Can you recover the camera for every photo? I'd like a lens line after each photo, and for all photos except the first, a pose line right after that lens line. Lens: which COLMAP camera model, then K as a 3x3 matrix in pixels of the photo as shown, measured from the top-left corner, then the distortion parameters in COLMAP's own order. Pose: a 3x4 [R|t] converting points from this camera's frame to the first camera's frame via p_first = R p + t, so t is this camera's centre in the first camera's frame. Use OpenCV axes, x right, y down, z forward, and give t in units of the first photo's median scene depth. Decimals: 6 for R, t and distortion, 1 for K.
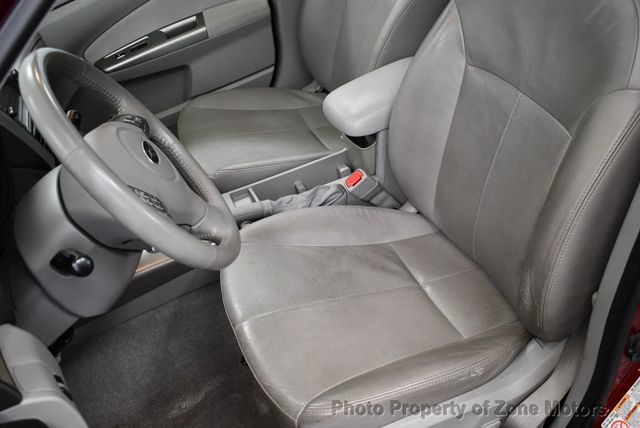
lens RADIAL K [[647.1, 0, 320.0], [0, 647.1, 214.0], [0, 0, 1]] dist [-0.099603, 0.011659]
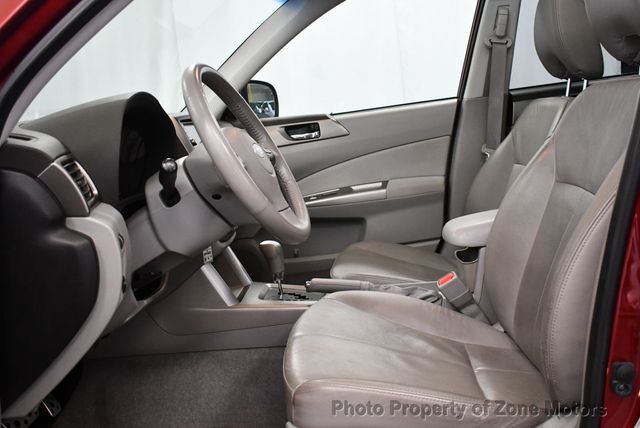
lens RADIAL K [[663.9, 0, 320.0], [0, 663.9, 214.0], [0, 0, 1]] dist [-0.100043, 0.001151]
pose [[0.895670, 0.148477, -0.419202, 0.308680], [-0.323431, 0.864449, -0.384865, 0.344247], [0.305234, 0.480295, 0.822283, -0.039393]]
